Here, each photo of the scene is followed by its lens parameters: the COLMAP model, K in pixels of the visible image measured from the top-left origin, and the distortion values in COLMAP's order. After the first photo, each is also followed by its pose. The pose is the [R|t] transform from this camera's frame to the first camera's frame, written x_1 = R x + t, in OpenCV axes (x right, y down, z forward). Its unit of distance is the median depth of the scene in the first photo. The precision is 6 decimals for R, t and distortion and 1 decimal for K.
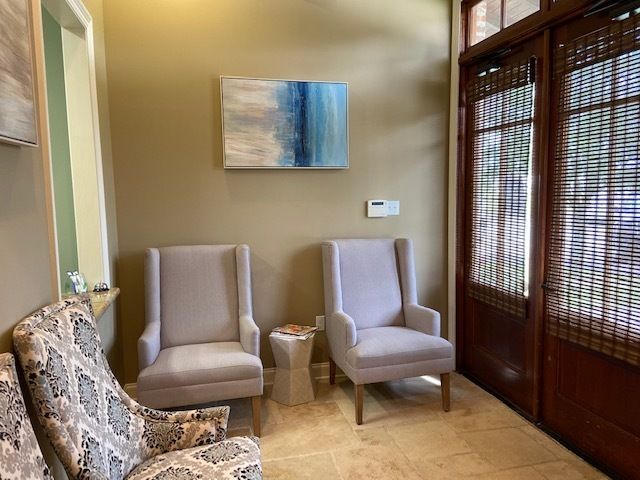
lens RADIAL K [[486.8, 0, 323.9], [0, 486.8, 234.8], [0, 0, 1]] dist [0.102957, -0.126965]
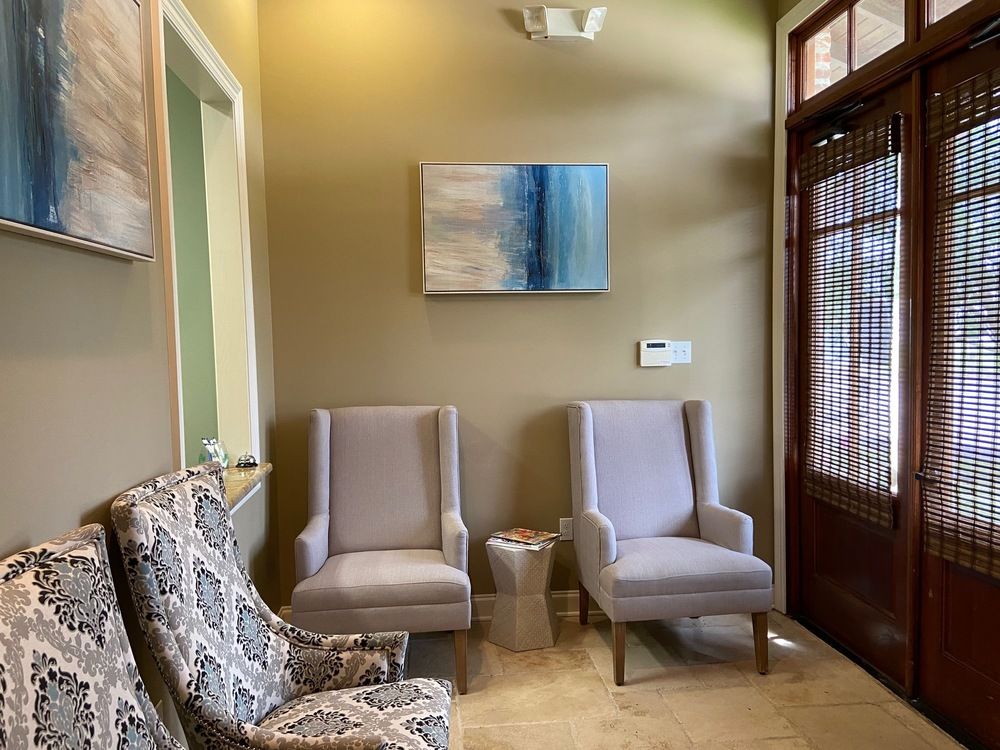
lens RADIAL K [[760.7, 0, 497.2], [0, 760.7, 373.8], [0, 0, 1]] dist [0.102957, -0.126965]
pose [[0.990020, 0.003691, -0.140881, 0.052257], [-0.009351, 0.999174, -0.039537, 0.017790], [0.140618, 0.040460, 0.989237, -0.039448]]
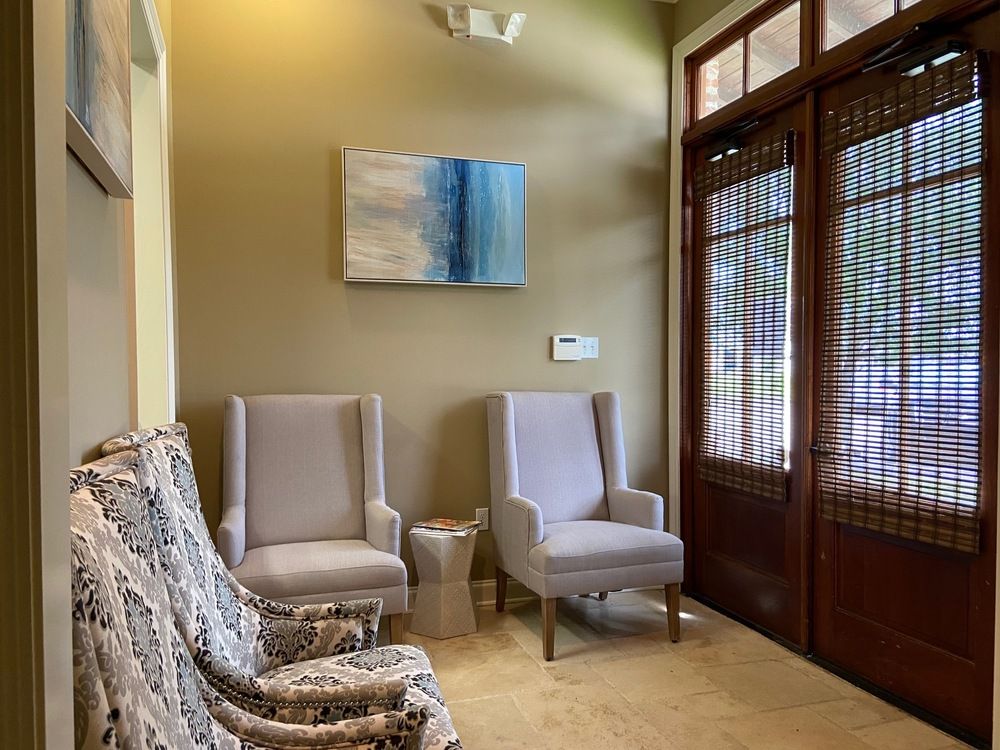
lens RADIAL K [[760.7, 0, 500.7], [0, 760.7, 380.3], [0, 0, 1]] dist [0.102957, -0.126965]
pose [[0.997325, 0.010419, 0.072343, -0.069147], [-0.005366, 0.997554, -0.069694, 0.077092], [-0.072892, 0.069120, 0.994942, -0.053469]]
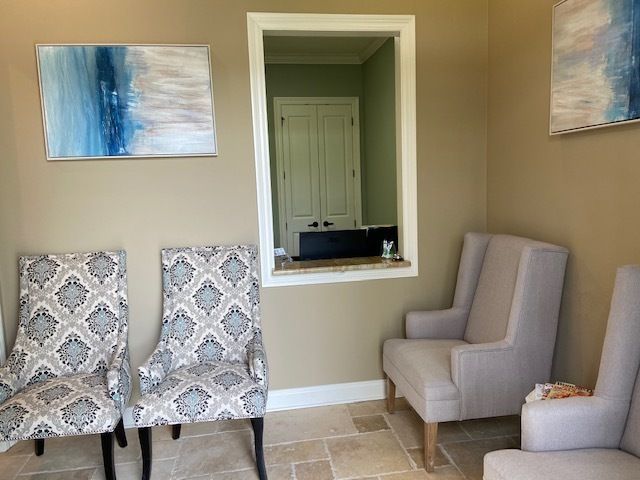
lens RADIAL K [[486.8, 0, 322.0], [0, 486.8, 239.9], [0, 0, 1]] dist [0.102957, -0.126965]
pose [[-0.083480, 0.127676, -0.988296, 0.596847], [-0.056127, 0.989581, 0.132583, -0.066272], [0.994928, 0.066538, -0.075445, 0.779585]]
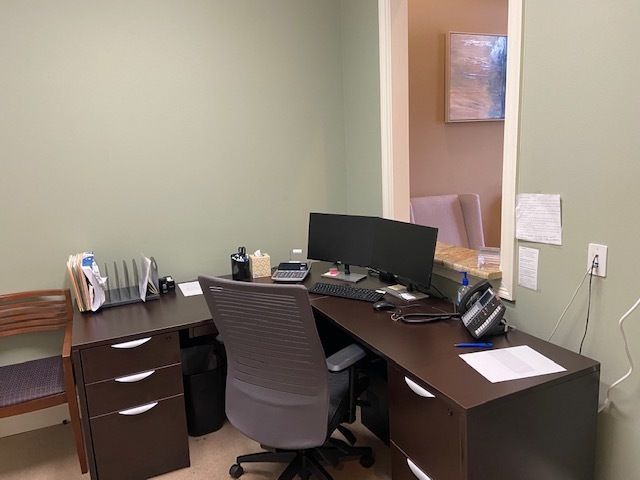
lens RADIAL K [[486.8, 0, 319.2], [0, 486.8, 239.6], [0, 0, 1]] dist [0.102957, -0.126965]
pose [[0.981785, -0.067987, 0.177414, -0.726171], [0.052434, 0.994476, 0.090930, 0.004824], [-0.182616, -0.079972, 0.979927, -0.006324]]
